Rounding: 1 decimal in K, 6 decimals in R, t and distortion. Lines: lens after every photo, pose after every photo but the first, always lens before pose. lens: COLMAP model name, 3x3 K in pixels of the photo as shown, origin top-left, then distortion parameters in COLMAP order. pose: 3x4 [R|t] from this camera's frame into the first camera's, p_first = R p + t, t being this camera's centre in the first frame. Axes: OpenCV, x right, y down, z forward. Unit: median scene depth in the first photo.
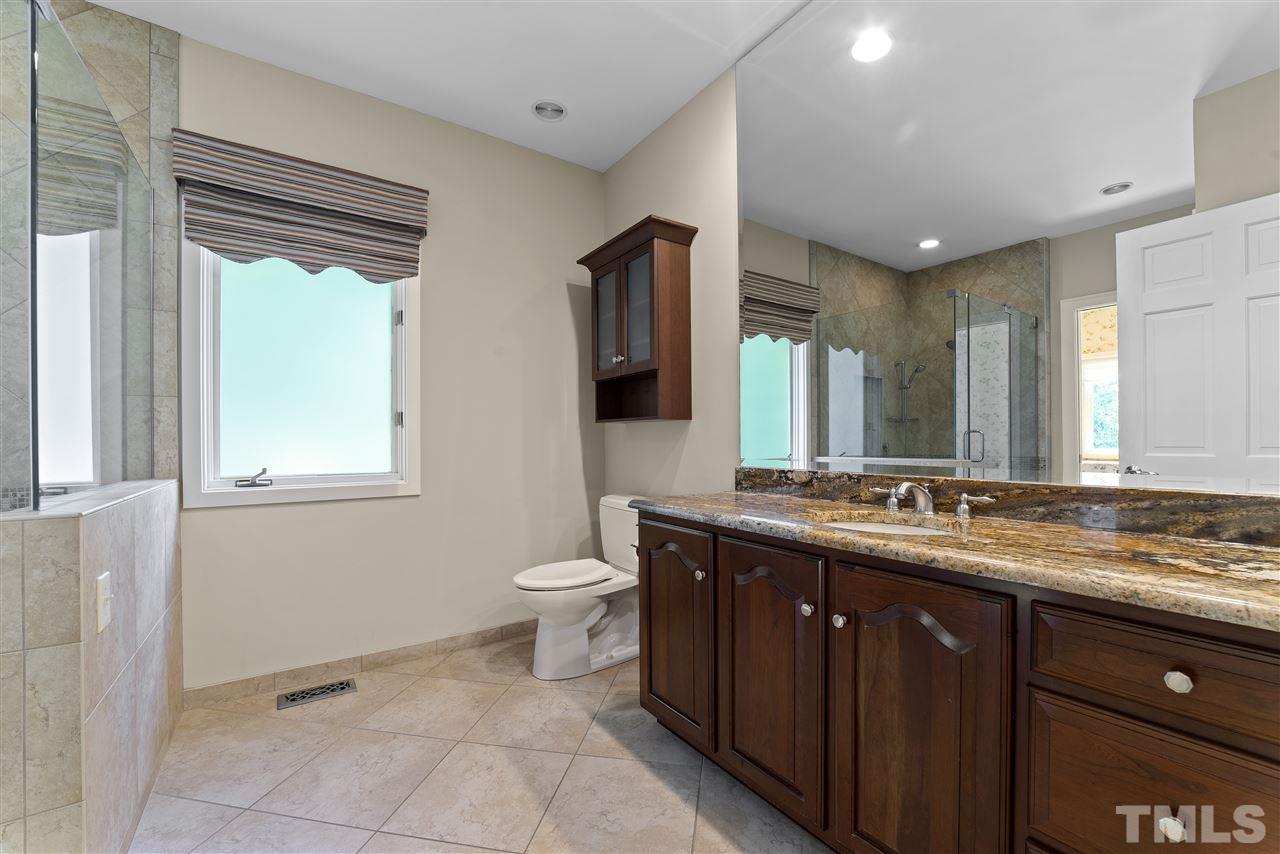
lens RADIAL K [[517.0, 0, 649.0], [0, 517.0, 436.5], [0, 0, 1]] dist [-0.027573, 0.002222]
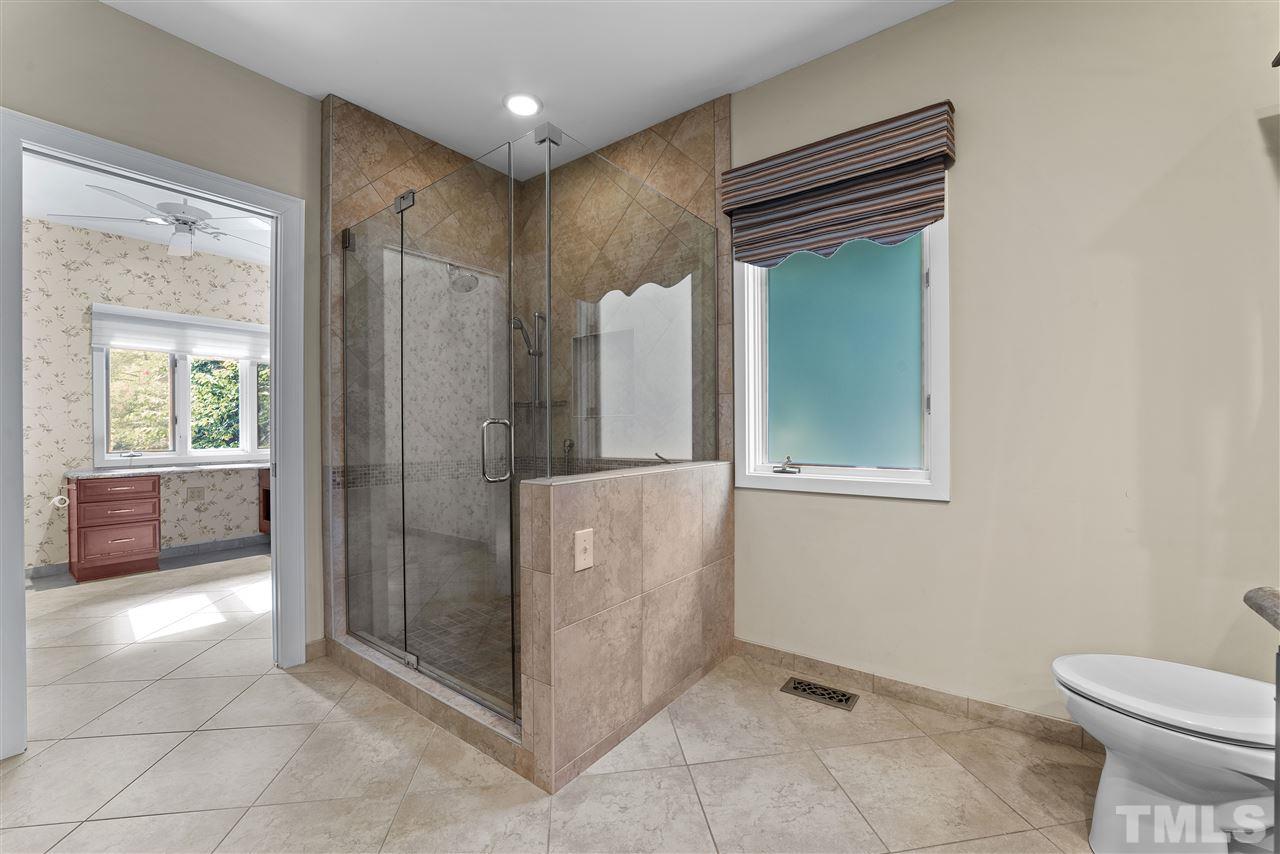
lens RADIAL K [[517.0, 0, 642.1], [0, 517.0, 427.7], [0, 0, 1]] dist [-0.027573, 0.002222]
pose [[0.317743, 0.002335, -0.948174, 0.161407], [0.009090, 0.999944, 0.005509, -0.005568], [0.948133, -0.010369, 0.317704, 0.386121]]
